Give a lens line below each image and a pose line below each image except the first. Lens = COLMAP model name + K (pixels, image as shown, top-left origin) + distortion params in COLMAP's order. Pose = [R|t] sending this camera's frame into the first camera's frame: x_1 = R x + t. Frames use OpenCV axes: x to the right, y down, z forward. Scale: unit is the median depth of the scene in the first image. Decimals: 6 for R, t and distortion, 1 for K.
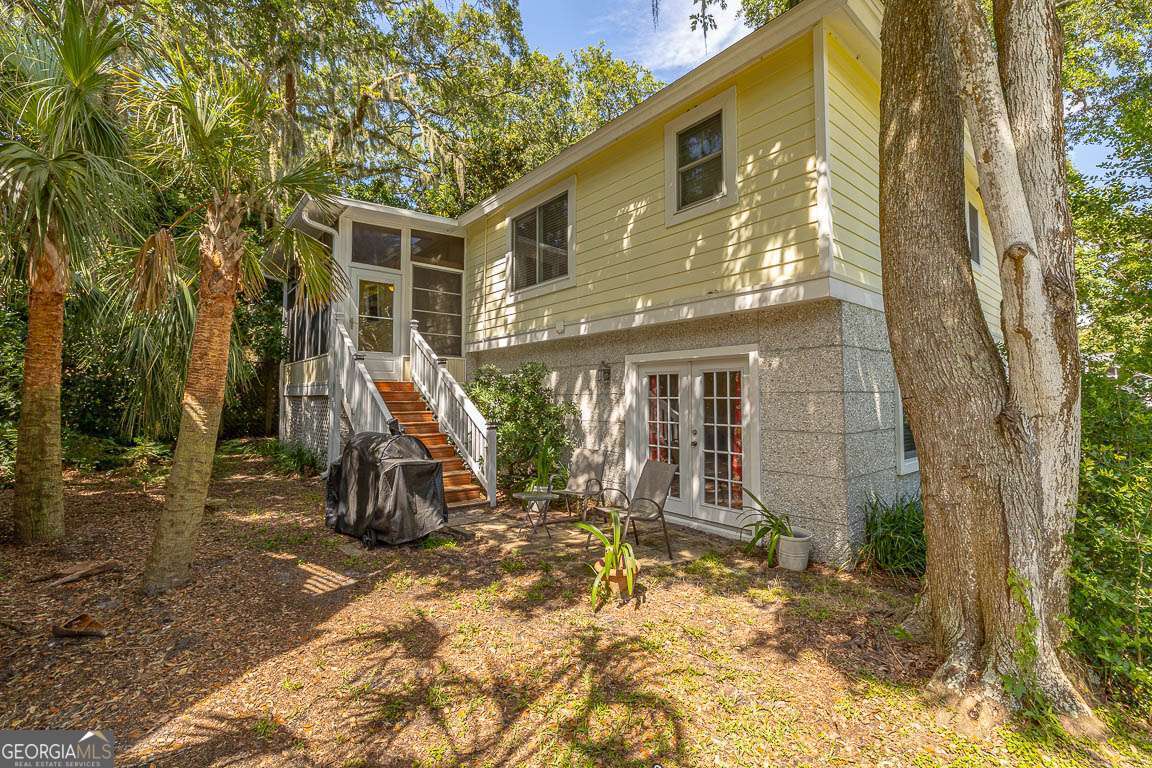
lens RADIAL K [[488.8, 0, 577.8], [0, 488.8, 385.2], [0, 0, 1]] dist [-0.002215, -0.001132]
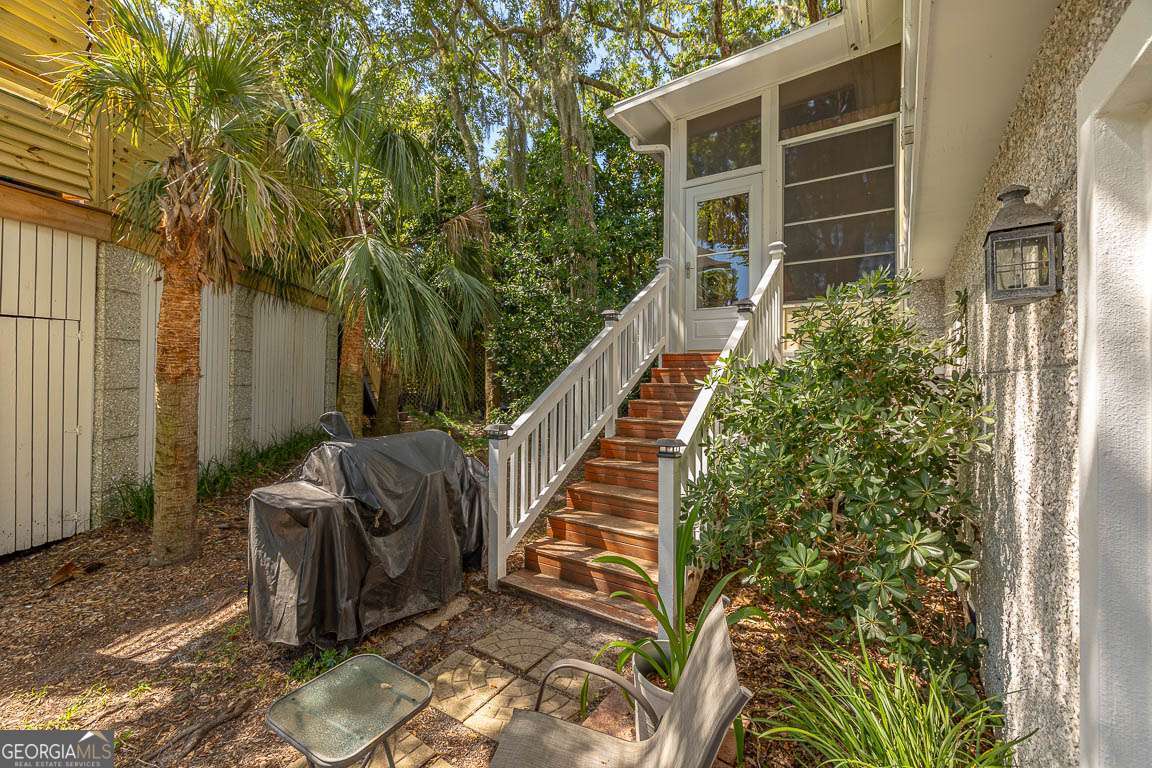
lens RADIAL K [[488.8, 0, 576.8], [0, 488.8, 379.1], [0, 0, 1]] dist [-0.002215, -0.001132]
pose [[0.298329, -0.003235, -0.954457, 0.143435], [0.022819, 0.999733, 0.003744, 0.020931], [0.954190, -0.022896, 0.298323, 0.615213]]
